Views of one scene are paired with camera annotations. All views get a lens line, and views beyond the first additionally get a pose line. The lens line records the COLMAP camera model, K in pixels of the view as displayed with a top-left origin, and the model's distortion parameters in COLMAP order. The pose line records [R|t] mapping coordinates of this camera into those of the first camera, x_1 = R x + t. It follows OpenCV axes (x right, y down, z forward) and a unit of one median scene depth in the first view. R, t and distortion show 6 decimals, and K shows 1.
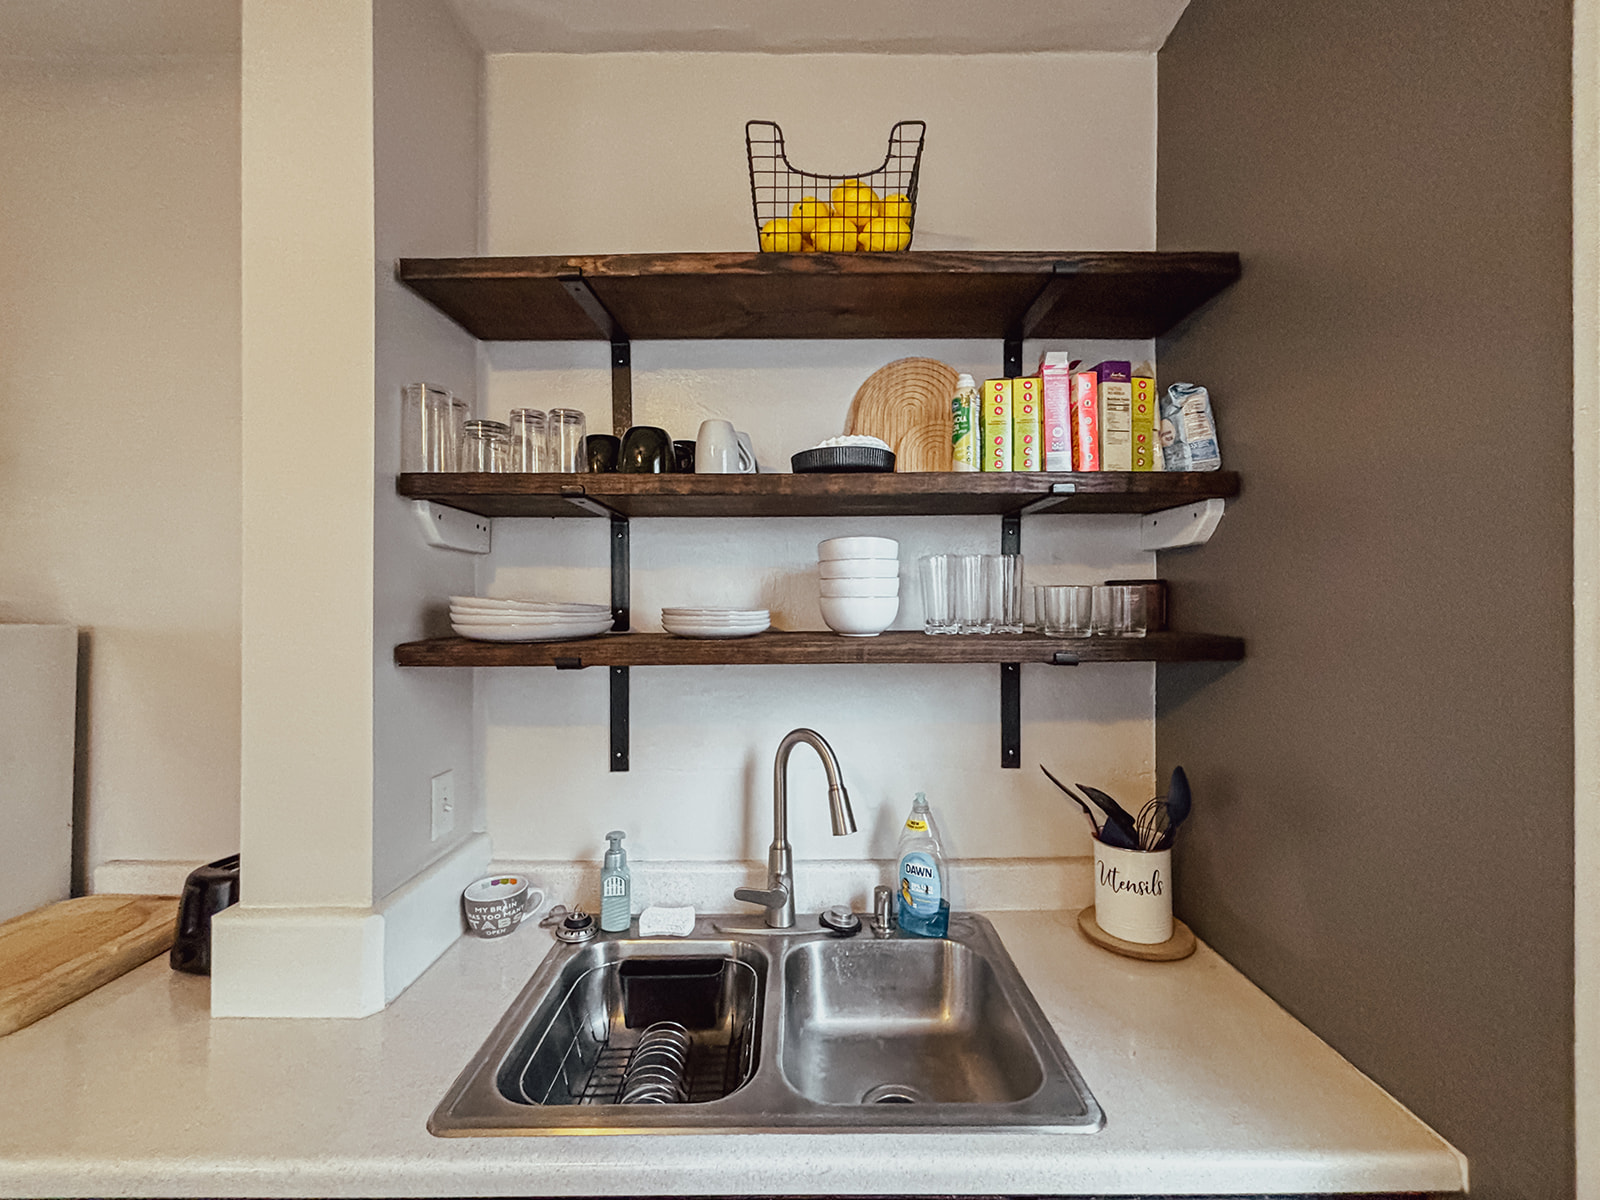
lens RADIAL K [[643.6, 0, 797.7], [0, 643.6, 601.5], [0, 0, 1]] dist [-0.001137, 0.002034]
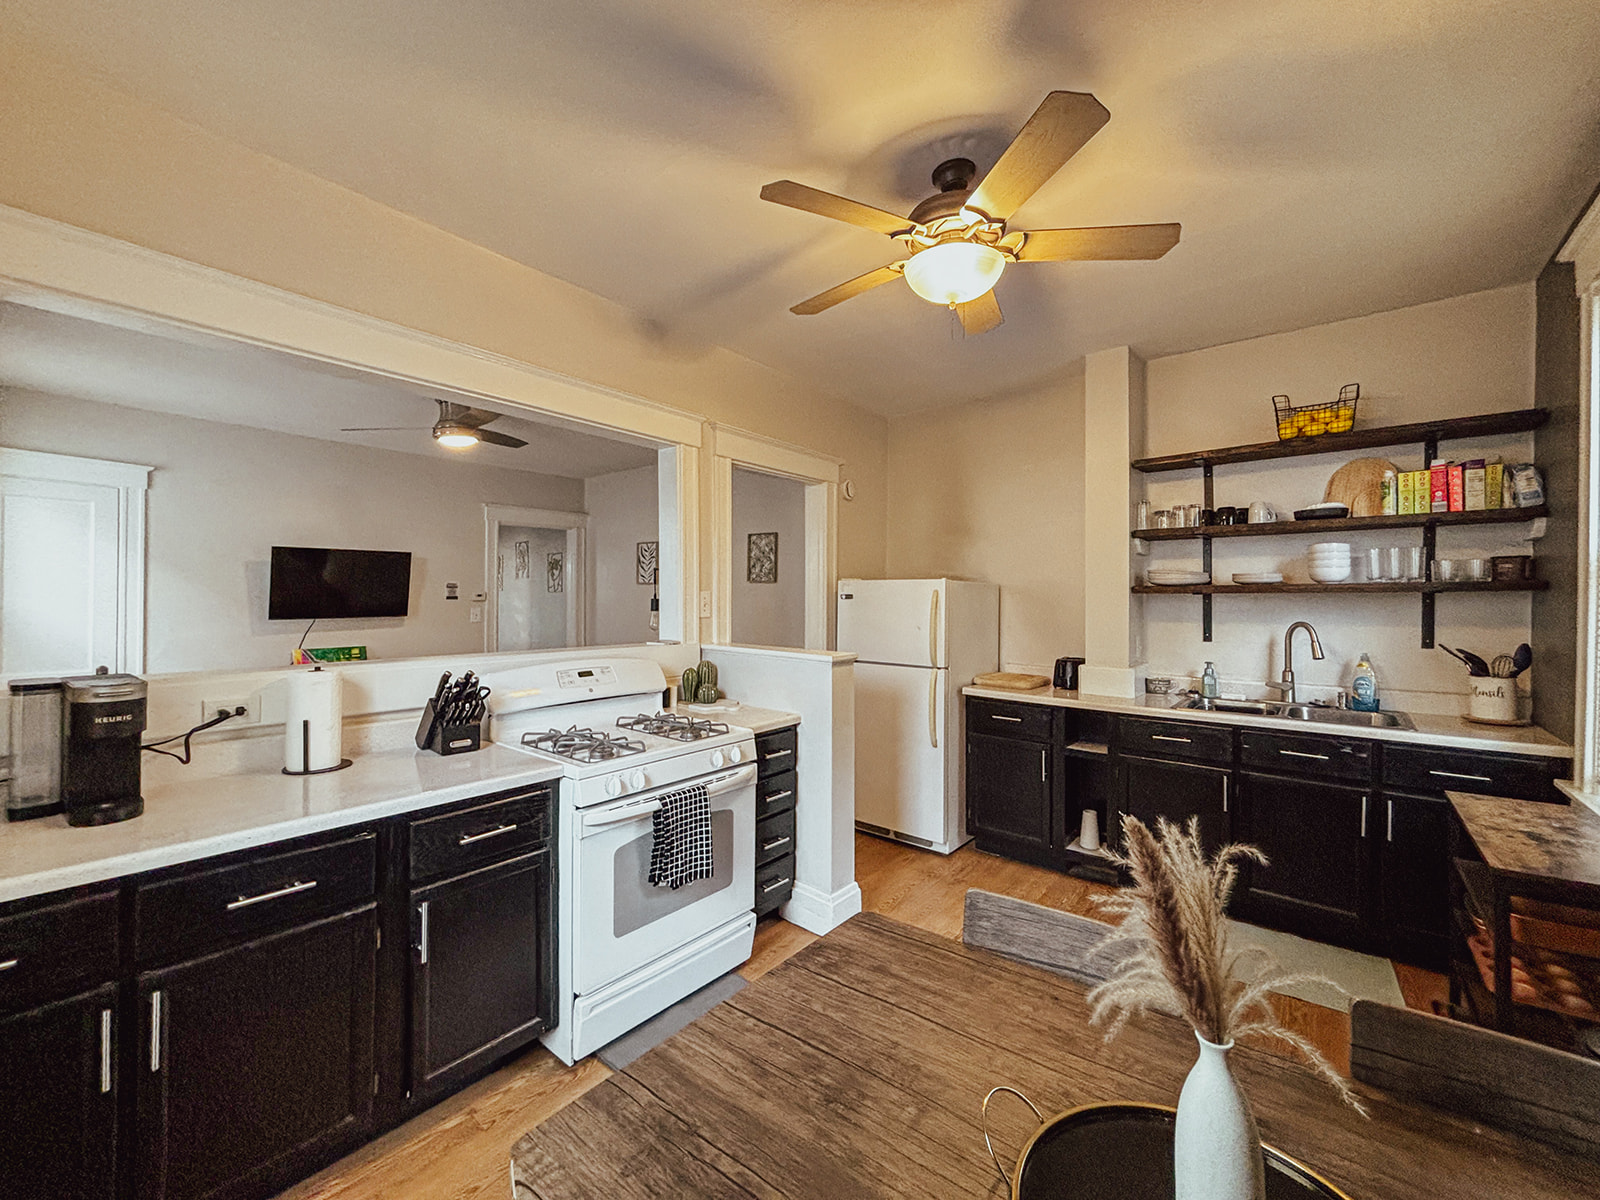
lens RADIAL K [[643.6, 0, 802.3], [0, 643.6, 591.8], [0, 0, 1]] dist [-0.001137, 0.002034]
pose [[0.775024, -0.001397, -0.631930, 0.090463], [-0.001351, 0.999992, -0.003868, 0.097408], [0.631930, 0.003852, 0.775016, -2.151642]]
